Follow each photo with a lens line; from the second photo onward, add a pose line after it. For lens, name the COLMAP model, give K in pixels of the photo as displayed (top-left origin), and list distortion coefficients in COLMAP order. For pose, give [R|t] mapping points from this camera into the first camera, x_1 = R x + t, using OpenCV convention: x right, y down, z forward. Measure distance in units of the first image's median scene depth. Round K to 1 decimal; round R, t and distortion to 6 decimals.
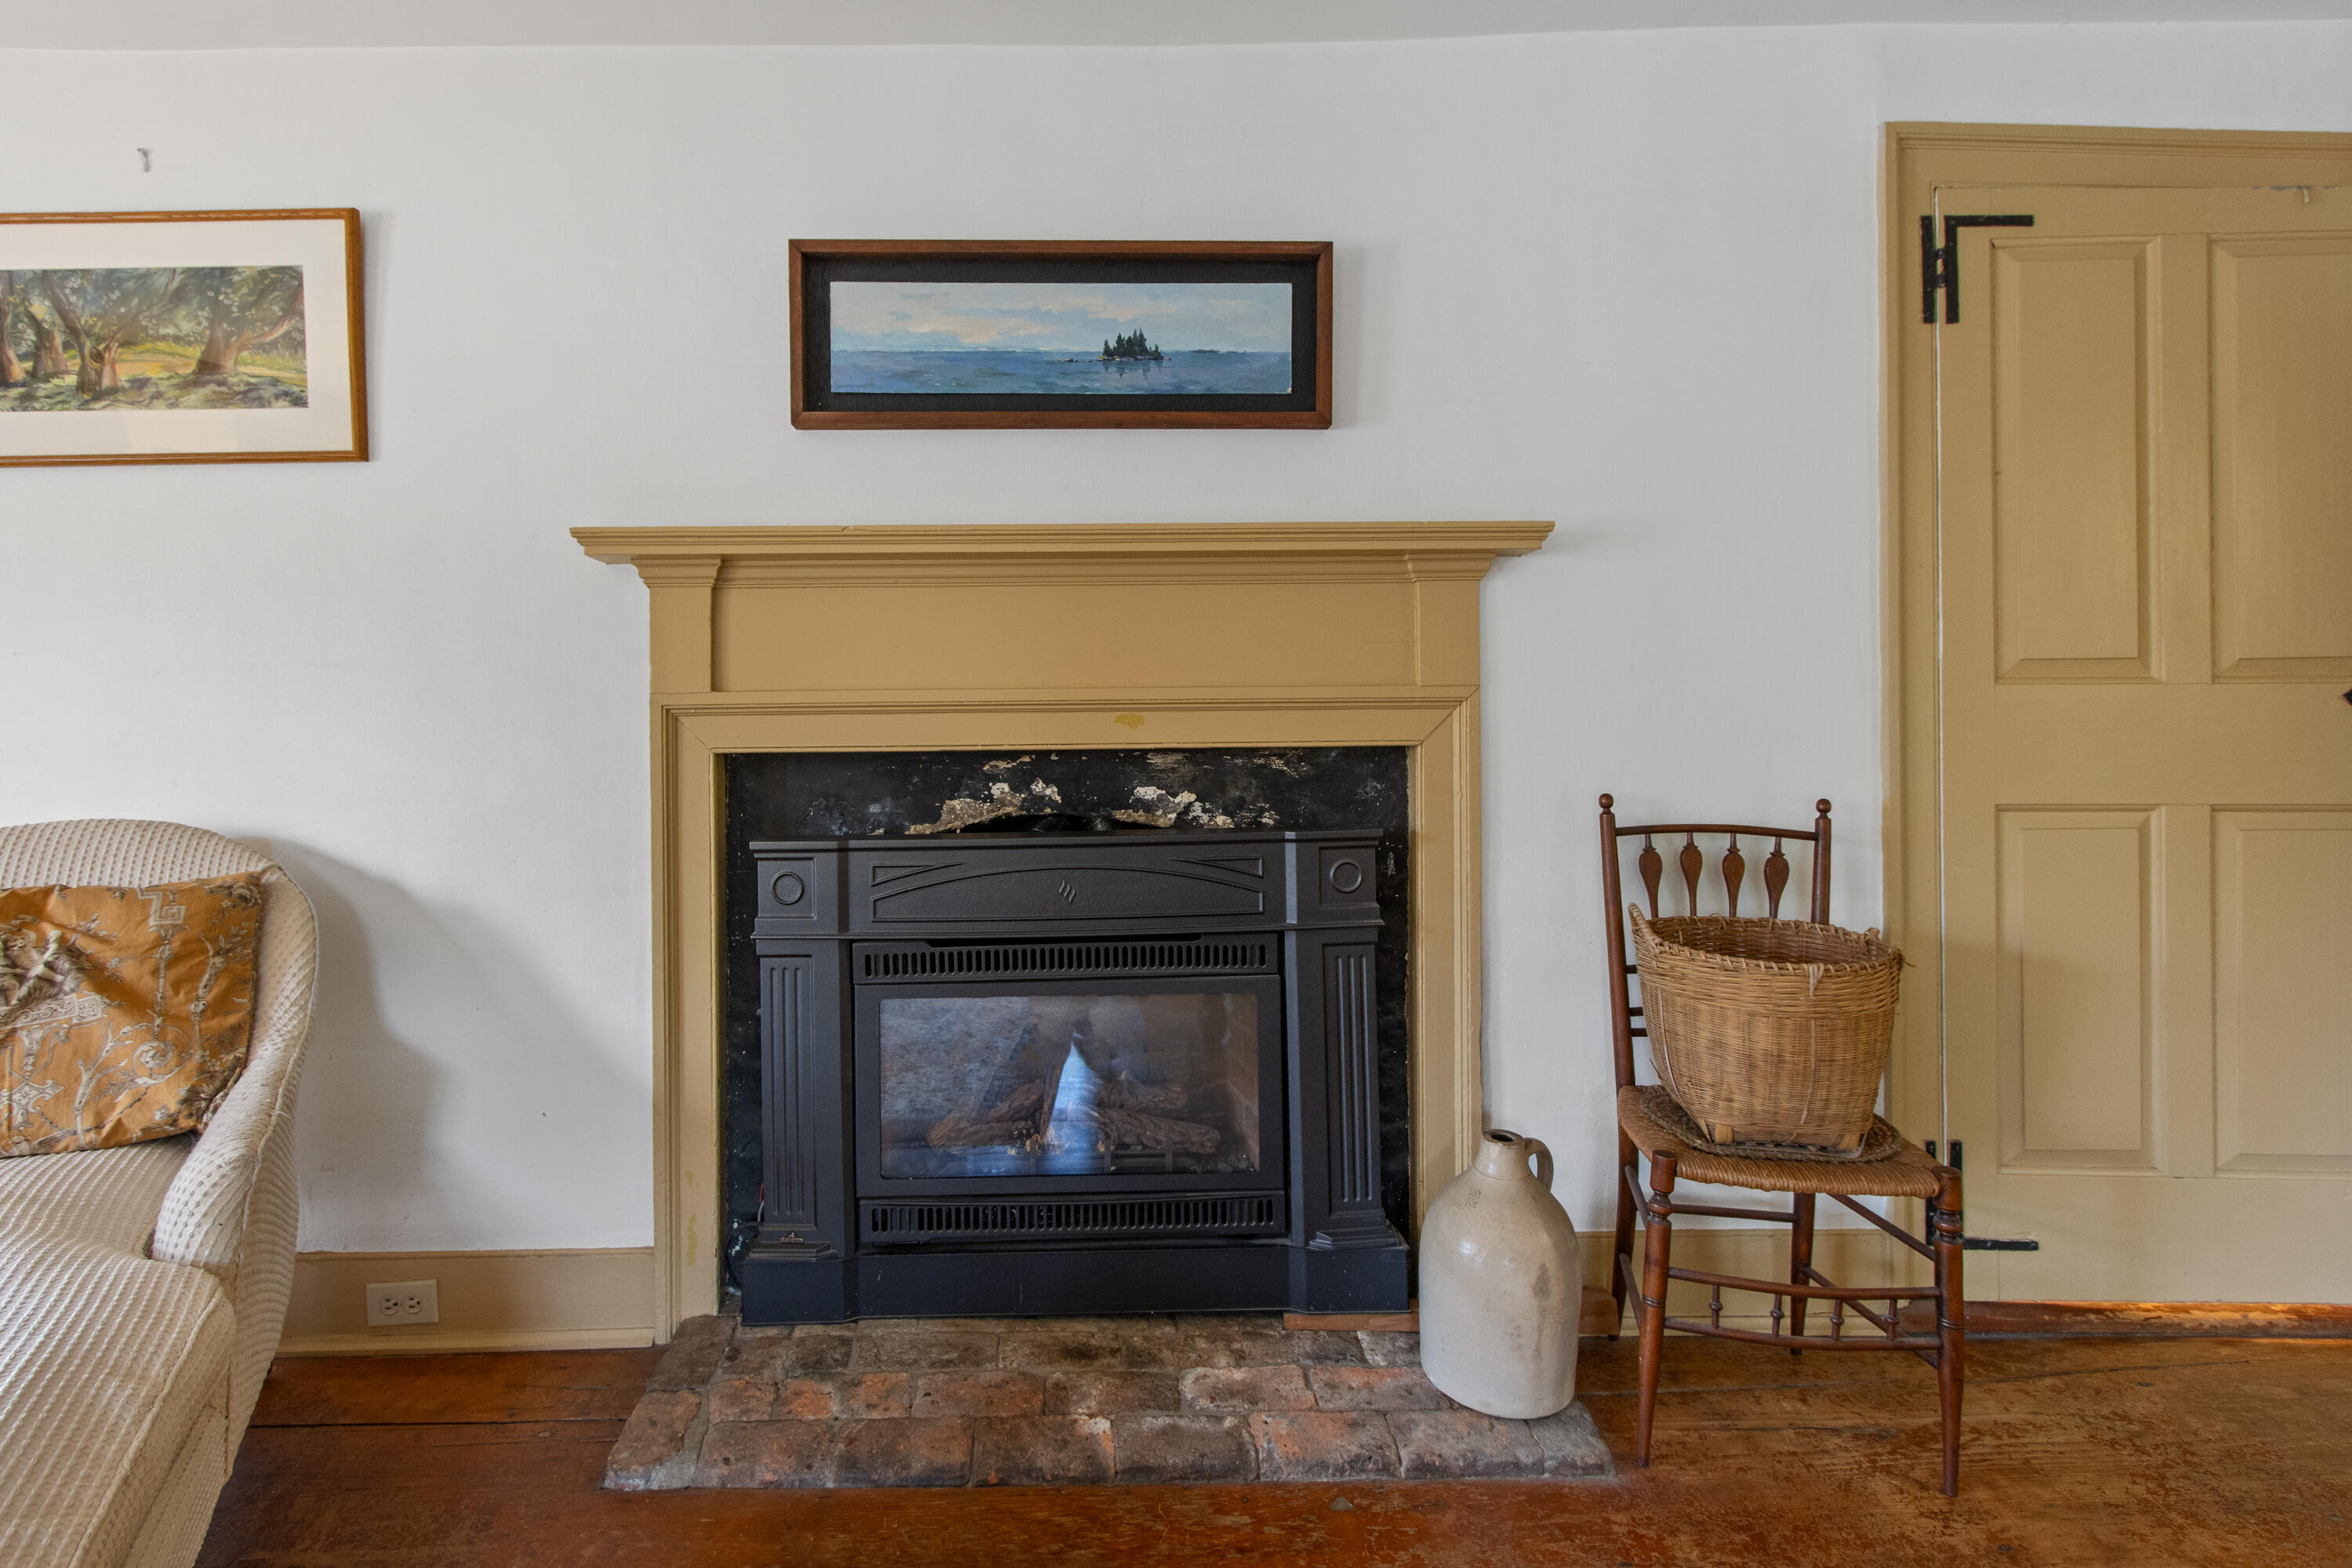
lens RADIAL K [[1170.6, 0, 1093.8], [0, 1170.6, 700.4], [0, 0, 1]] dist [-0.001234, 0.001084]
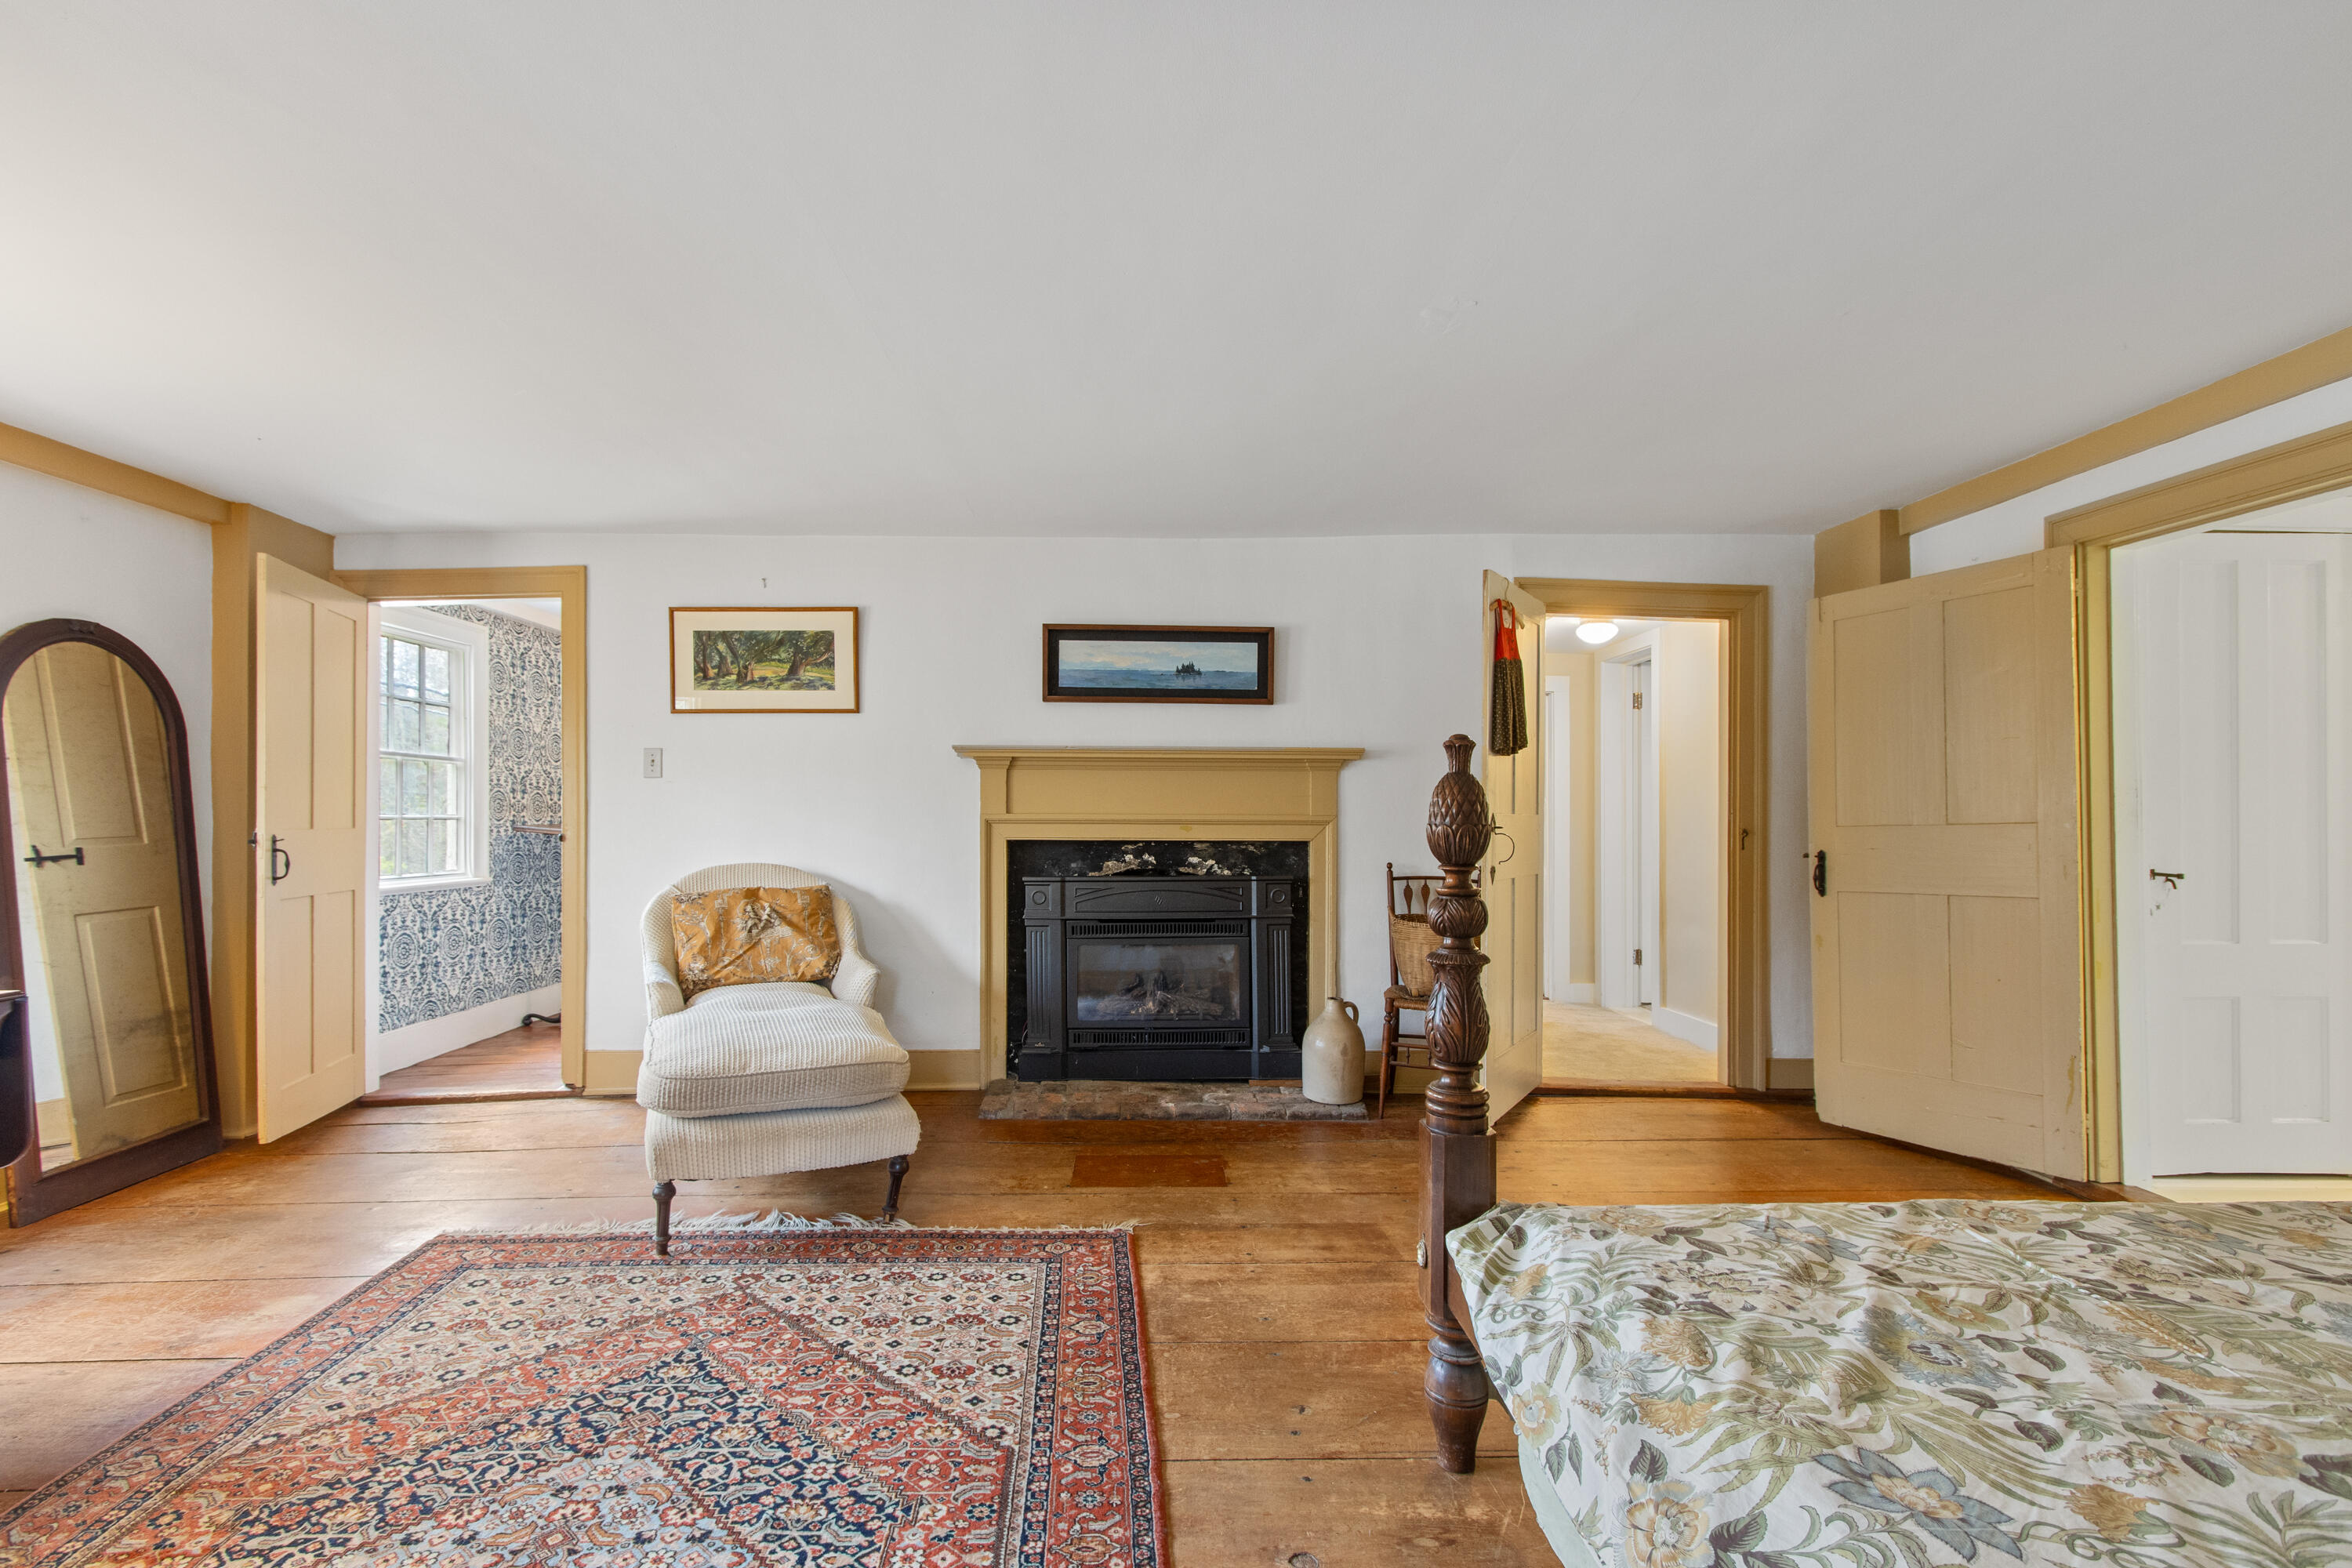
lens RADIAL K [[1090.0, 0, 1173.6], [0, 1090.0, 814.2], [0, 0, 1]] dist [0.001568, -0.001286]
pose [[0.999910, 0.011442, 0.007039, -0.009330], [-0.011350, 0.999852, -0.012920, 0.017725], [-0.007186, 0.012839, 0.999892, -1.179797]]
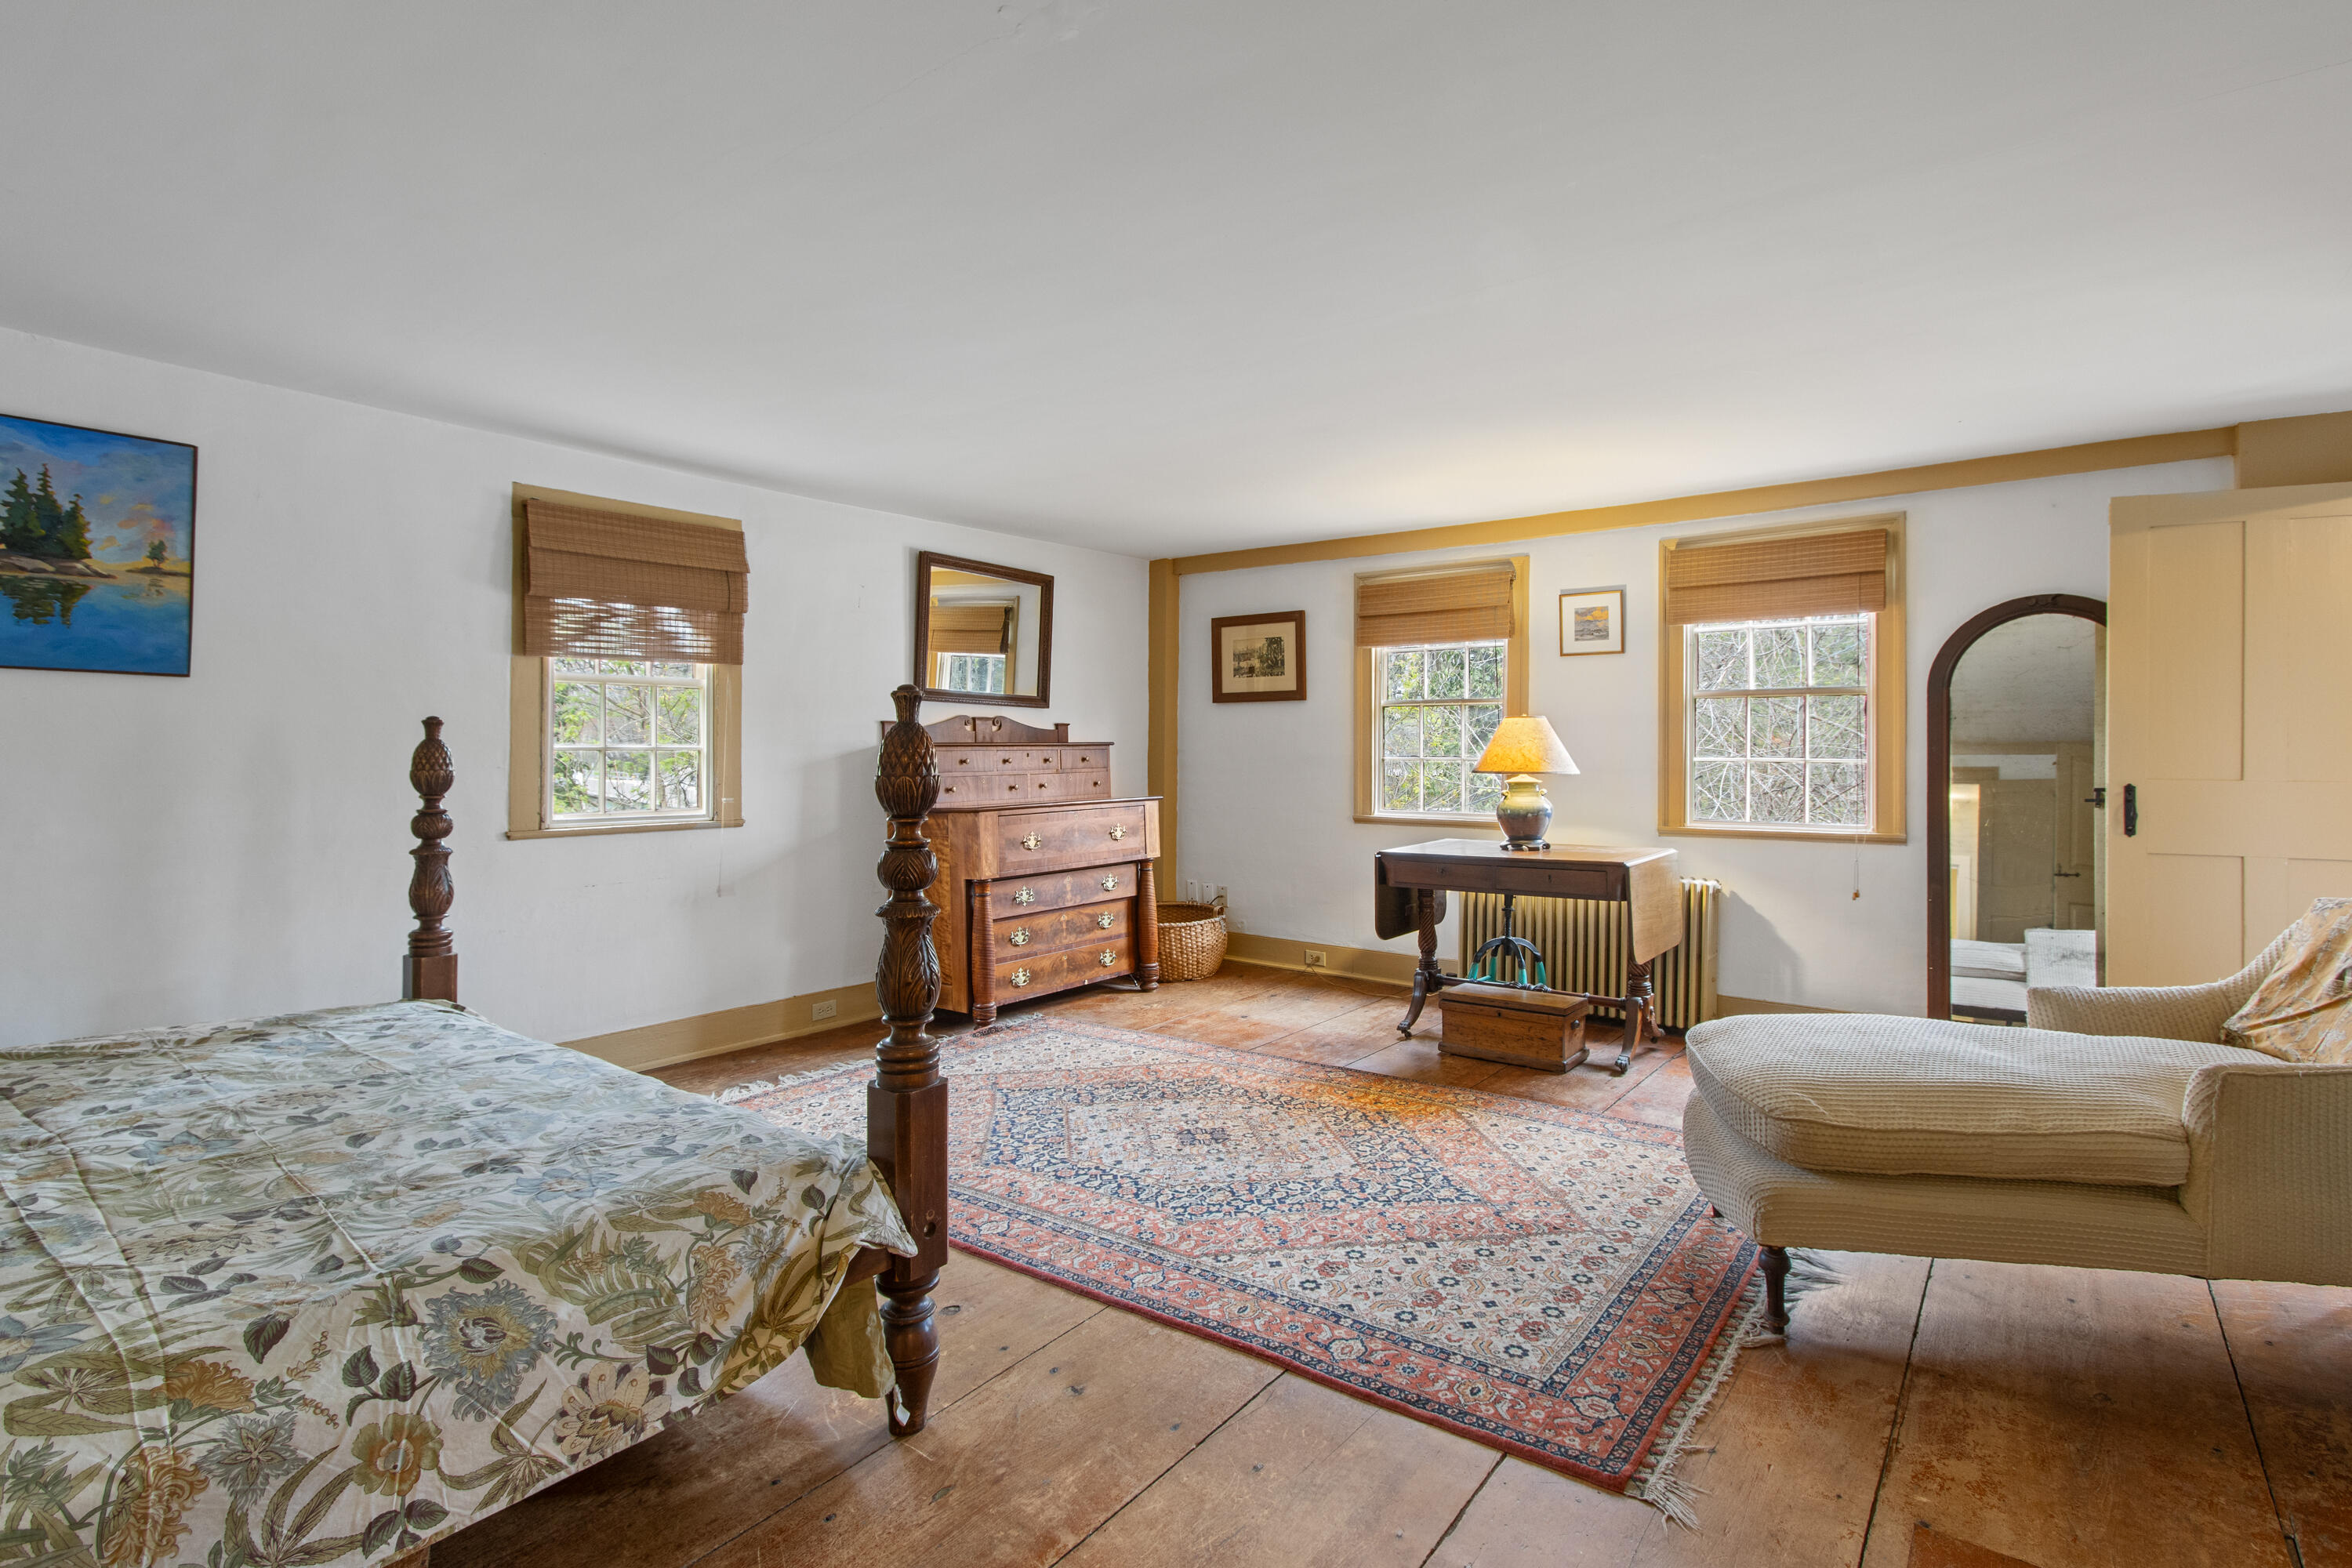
lens RADIAL K [[1090.0, 0, 1167.9], [0, 1090.0, 746.2], [0, 0, 1]] dist [0.001568, -0.001286]
pose [[-0.637481, 0.004593, -0.770452, 0.846162], [-0.004270, 0.999946, 0.009494, -0.026615], [0.770454, 0.009342, -0.637427, 0.582342]]
